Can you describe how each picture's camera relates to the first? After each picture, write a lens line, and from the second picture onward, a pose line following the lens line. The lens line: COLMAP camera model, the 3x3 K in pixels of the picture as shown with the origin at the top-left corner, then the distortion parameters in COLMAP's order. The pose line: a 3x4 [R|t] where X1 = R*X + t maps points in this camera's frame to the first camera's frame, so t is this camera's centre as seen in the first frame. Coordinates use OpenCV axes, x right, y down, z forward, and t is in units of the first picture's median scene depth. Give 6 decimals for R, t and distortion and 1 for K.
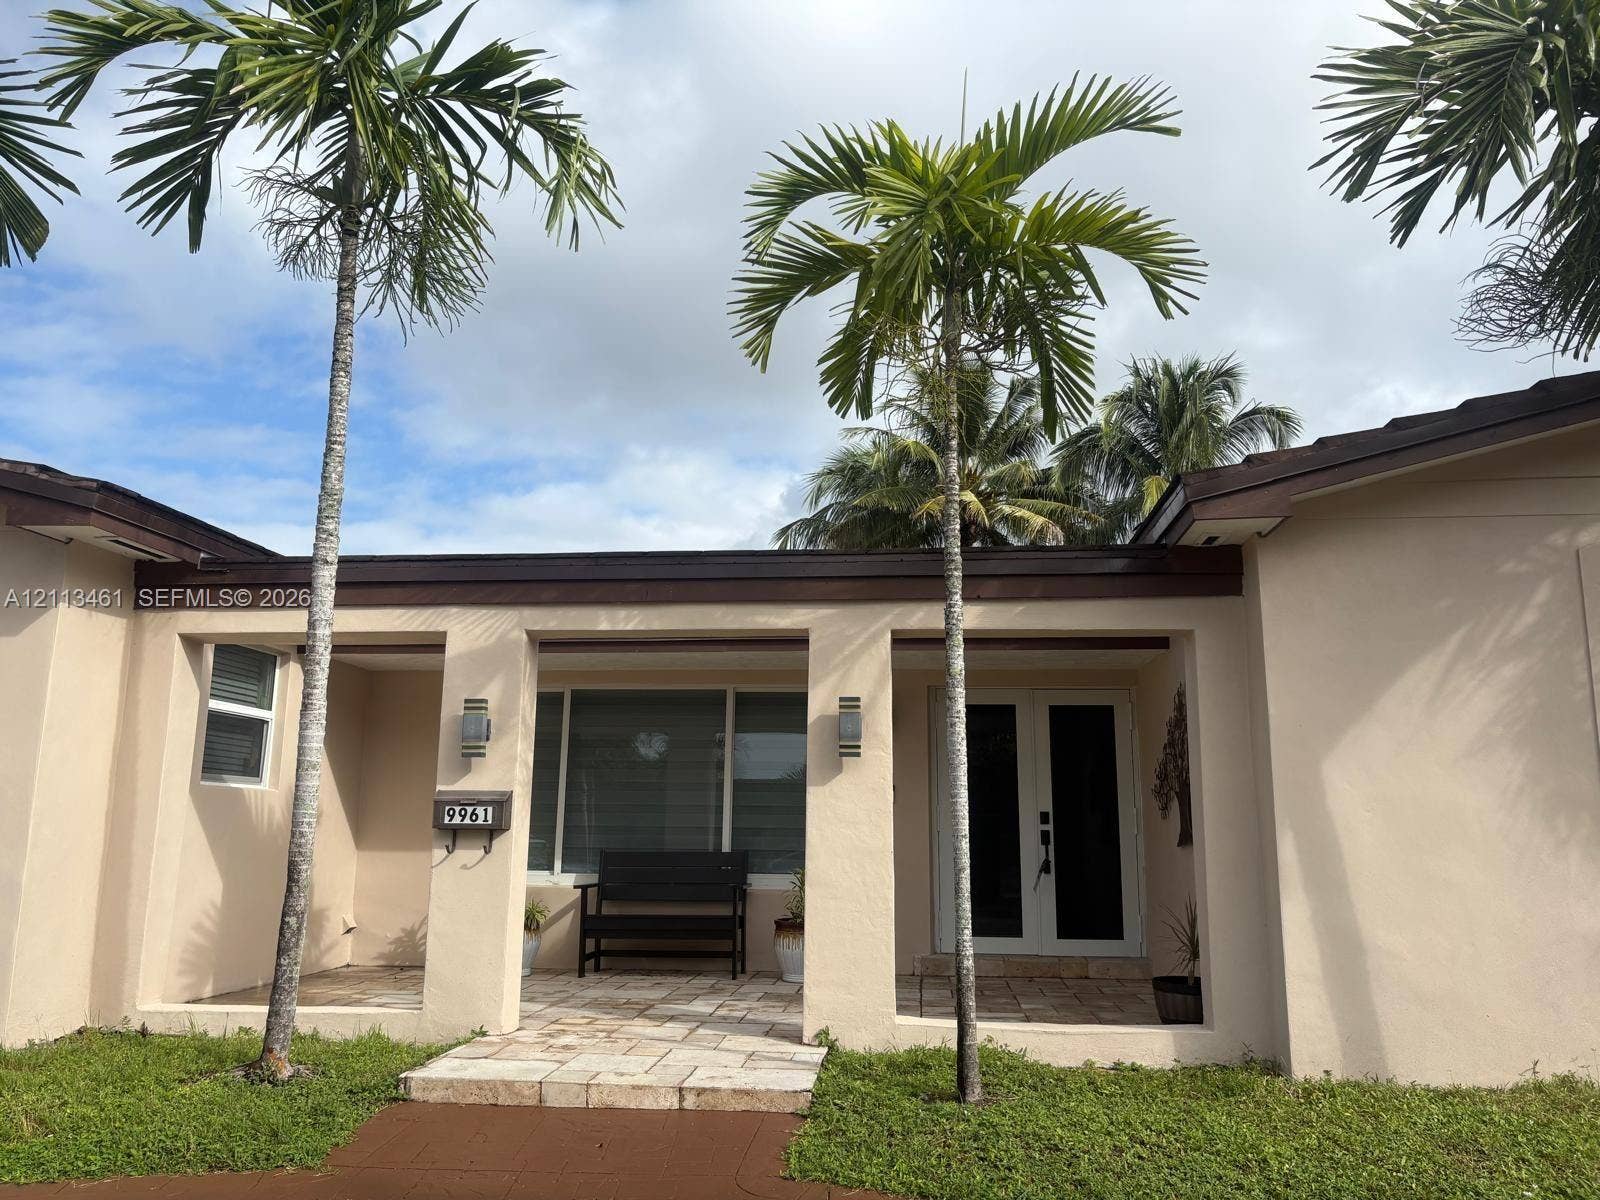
lens RADIAL K [[1242.0, 0, 800.0], [0, 1242.0, 600.0], [0, 0, 1]] dist [0.051455, -0.001691]
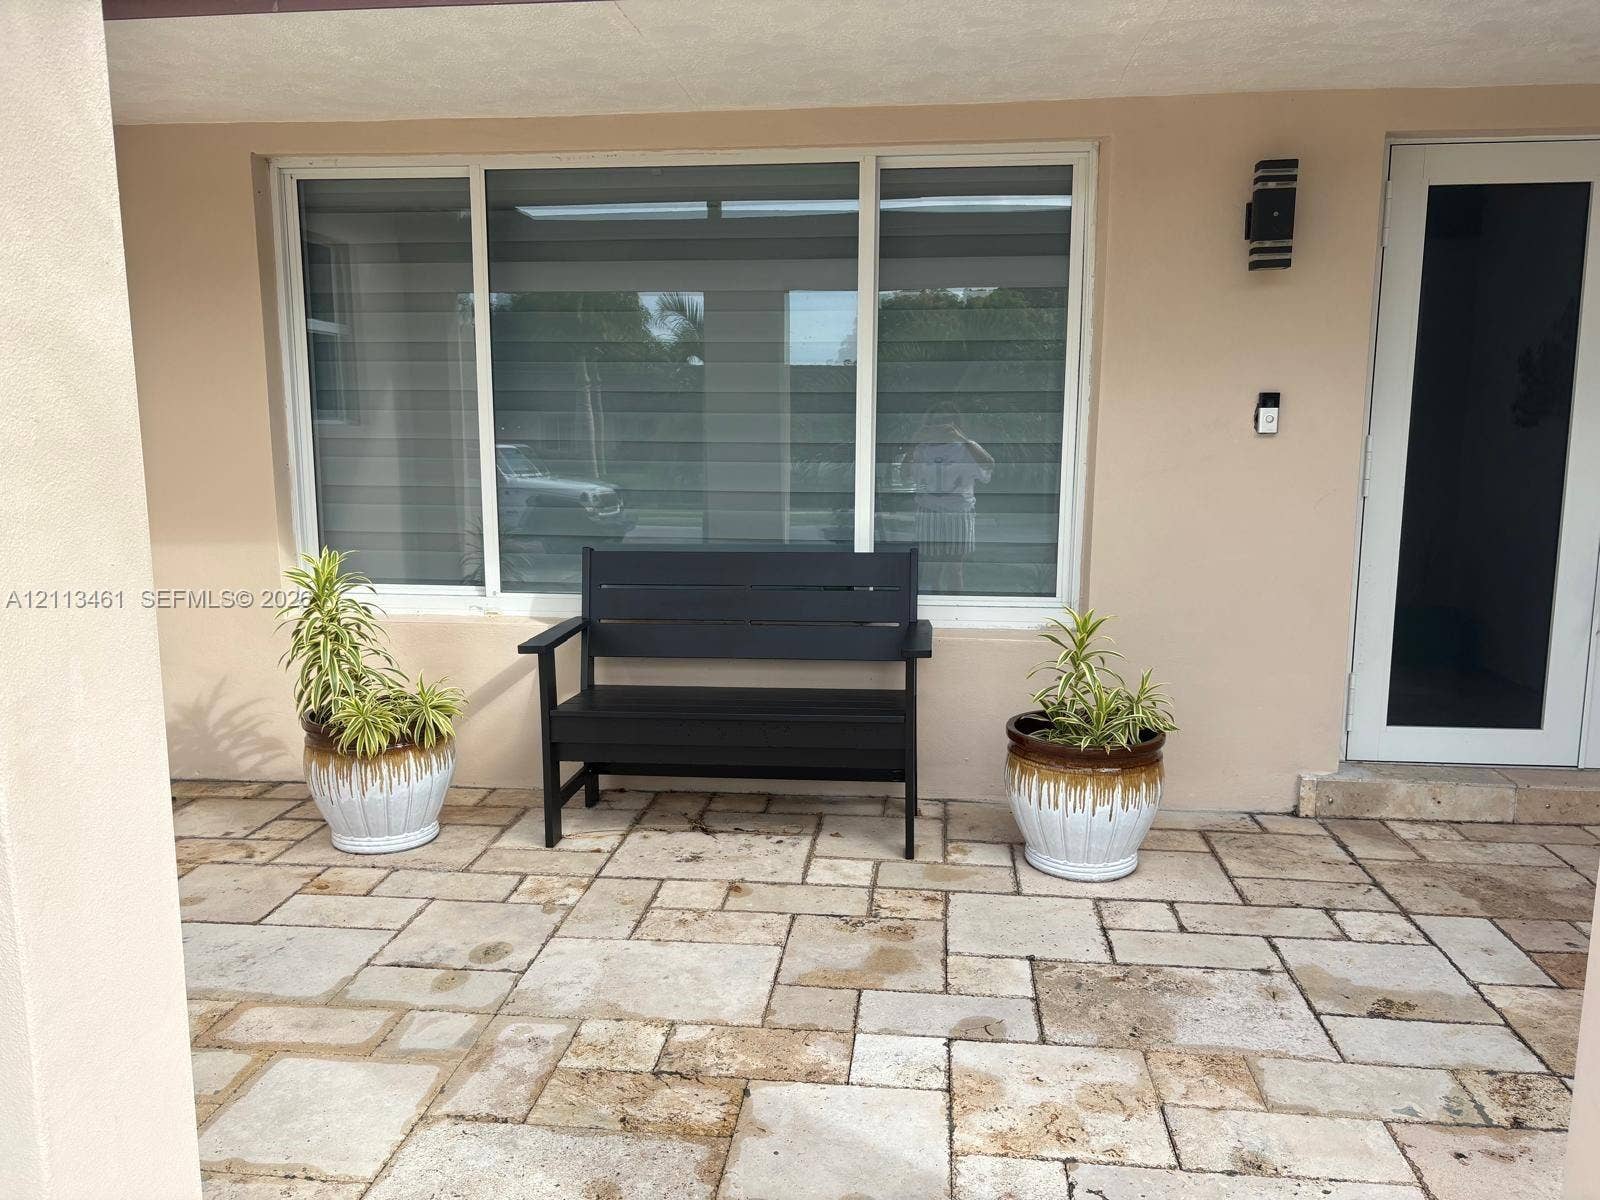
lens RADIAL K [[1242.0, 0, 800.0], [0, 1242.0, 600.0], [0, 0, 1]] dist [0.051455, -0.001691]
pose [[0.999846, -0.012646, -0.012129, -0.078436], [0.015973, 0.942355, 0.334233, 0.072751], [0.007204, -0.334376, 0.942412, 0.584519]]
